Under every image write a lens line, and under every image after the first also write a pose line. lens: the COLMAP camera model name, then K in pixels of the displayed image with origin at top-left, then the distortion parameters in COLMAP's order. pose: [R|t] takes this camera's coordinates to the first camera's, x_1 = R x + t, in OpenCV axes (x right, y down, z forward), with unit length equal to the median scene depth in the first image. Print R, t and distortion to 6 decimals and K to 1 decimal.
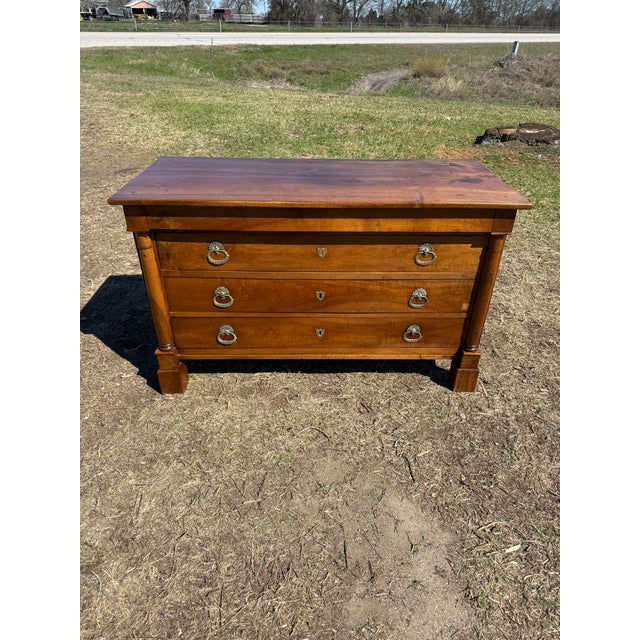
lens RADIAL K [[461.3, 0, 318.8], [0, 461.3, 324.6], [0, 0, 1]] dist [0.024359, -0.021361]
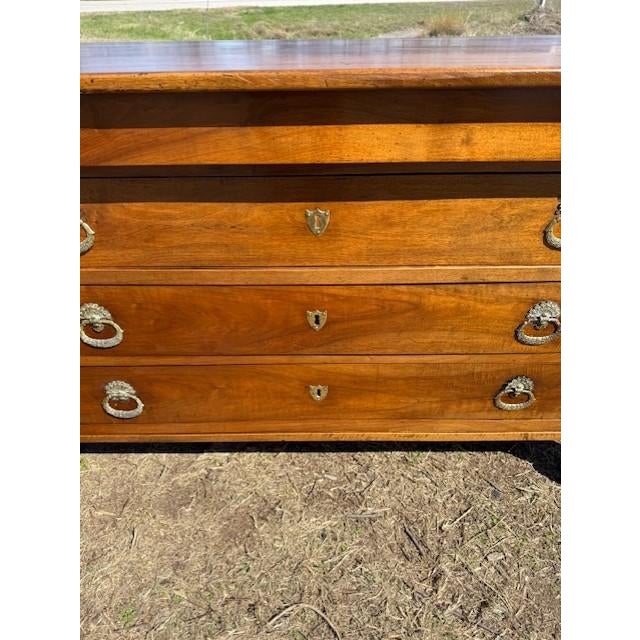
lens RADIAL K [[461.3, 0, 312.2], [0, 461.3, 316.0], [0, 0, 1]] dist [0.024359, -0.021361]
pose [[0.999328, -0.008722, -0.035590, 0.014364], [0.009650, 0.999616, 0.025966, -0.076610], [0.035350, -0.026292, 0.999029, 0.545556]]
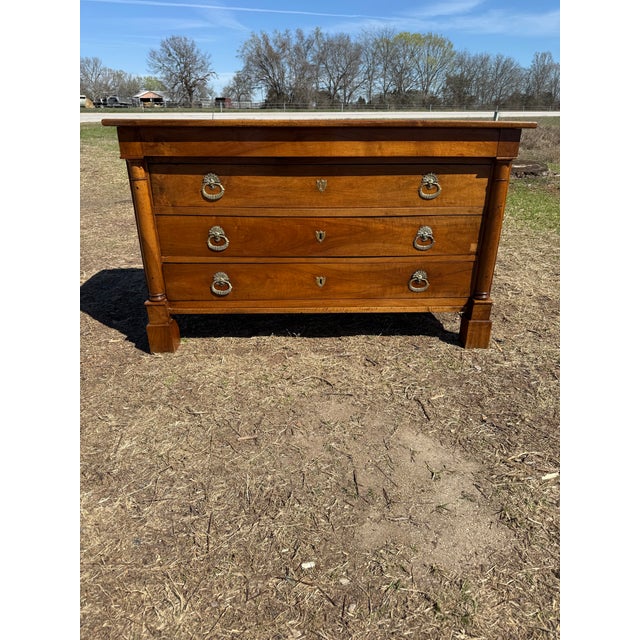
lens RADIAL K [[461.3, 0, 315.2], [0, 461.3, 325.9], [0, 0, 1]] dist [0.024359, -0.021361]
pose [[0.999900, -0.014115, 0.000527, -0.010507], [0.014039, 0.989046, -0.146936, 0.255520], [0.001553, 0.146929, 0.989146, 0.084171]]
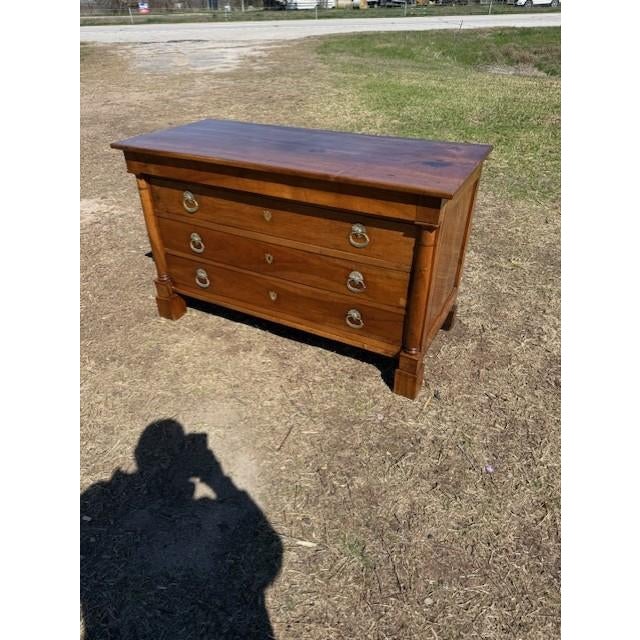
lens RADIAL K [[461.3, 0, 316.7], [0, 461.3, 325.9], [0, 0, 1]] dist [0.024359, -0.021361]
pose [[0.869581, 0.255106, -0.422788, 0.568161], [-0.244688, 0.966313, 0.079795, -0.024483], [0.428902, 0.034063, 0.902708, 0.103962]]
